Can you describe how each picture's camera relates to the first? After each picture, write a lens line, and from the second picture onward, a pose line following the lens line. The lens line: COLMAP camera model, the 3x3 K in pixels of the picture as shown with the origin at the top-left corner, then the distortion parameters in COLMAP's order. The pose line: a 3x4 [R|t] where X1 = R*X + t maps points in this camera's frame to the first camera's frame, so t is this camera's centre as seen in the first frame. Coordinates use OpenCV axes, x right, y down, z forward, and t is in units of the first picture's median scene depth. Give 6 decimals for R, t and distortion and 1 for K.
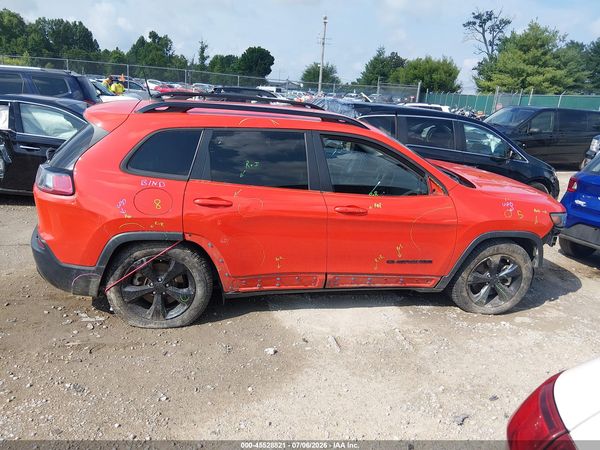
lens RADIAL K [[451.7, 0, 300.0], [0, 451.7, 225.0], [0, 0, 1]] dist [0.102487, -0.166213]
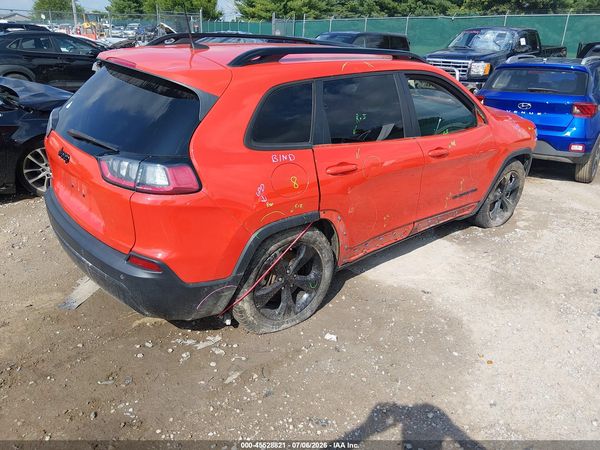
lens RADIAL K [[451.7, 0, 300.0], [0, 451.7, 225.0], [0, 0, 1]] dist [0.102487, -0.166213]
pose [[0.884612, -0.219865, 0.411242, -0.617838], [0.161713, 0.971787, 0.171696, -0.103358], [-0.437390, -0.085381, 0.895210, 0.258191]]
